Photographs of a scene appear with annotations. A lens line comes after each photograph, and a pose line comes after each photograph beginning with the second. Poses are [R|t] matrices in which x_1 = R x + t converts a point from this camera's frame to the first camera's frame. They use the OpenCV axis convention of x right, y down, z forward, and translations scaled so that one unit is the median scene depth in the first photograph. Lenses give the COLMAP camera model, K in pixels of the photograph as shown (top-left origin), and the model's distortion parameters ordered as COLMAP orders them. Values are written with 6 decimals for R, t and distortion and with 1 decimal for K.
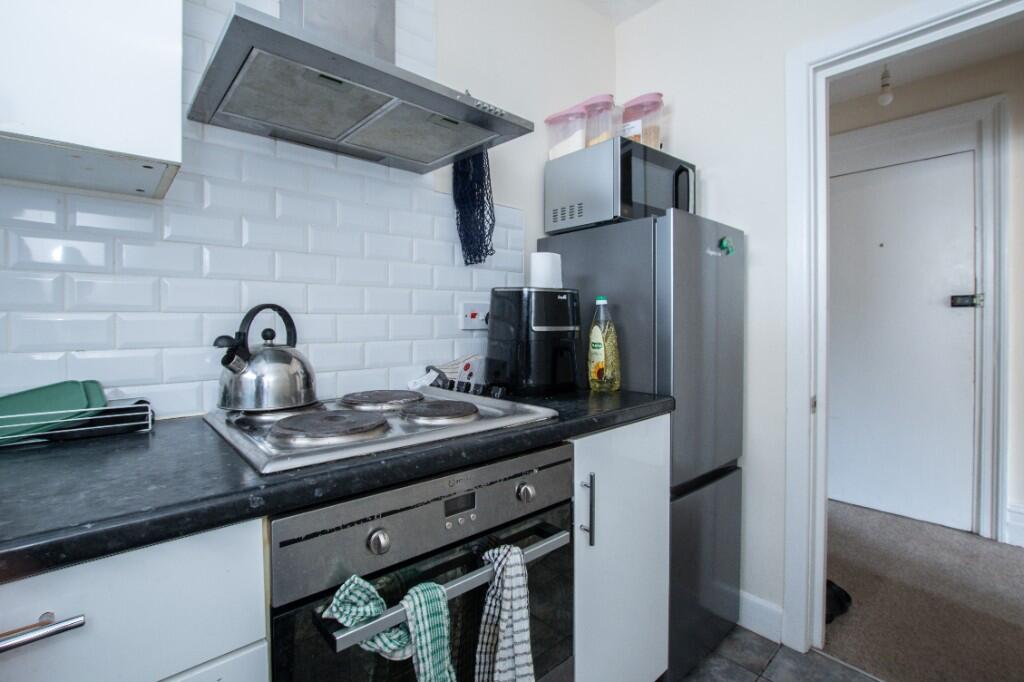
lens RADIAL K [[467.5, 0, 508.4], [0, 467.5, 329.4], [0, 0, 1]] dist [-0.023343, 0.000770]
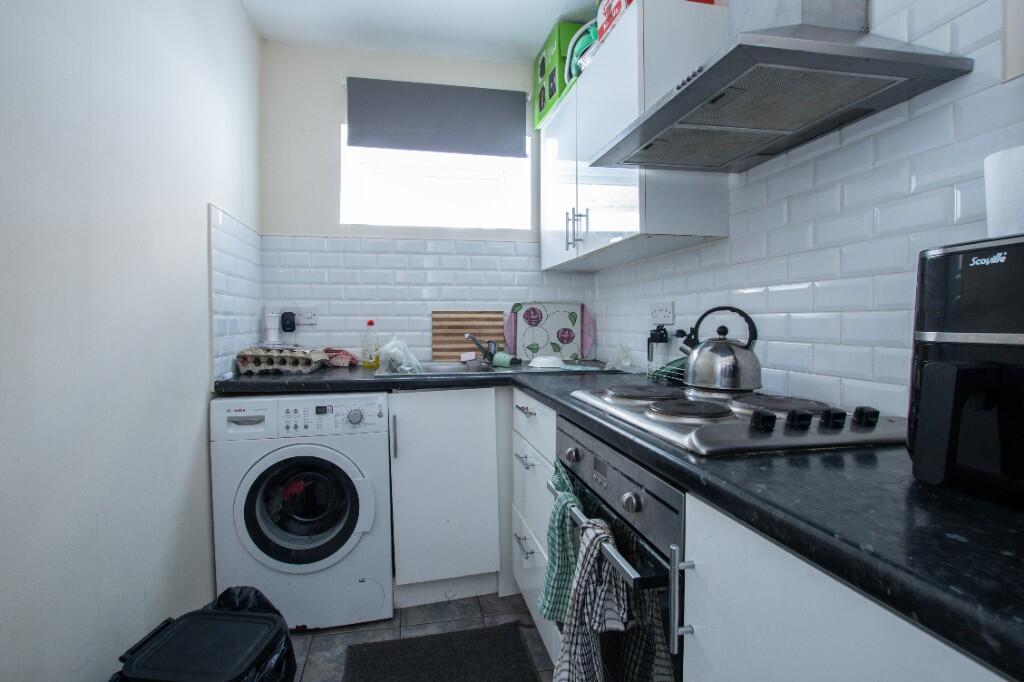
lens RADIAL K [[467.5, 0, 508.4], [0, 467.5, 329.4], [0, 0, 1]] dist [-0.023343, 0.000770]
pose [[-0.492213, 0.019798, -0.870250, 0.857433], [-0.006051, 0.999639, 0.026164, -0.022377], [0.870454, 0.018144, -0.491915, 1.087697]]
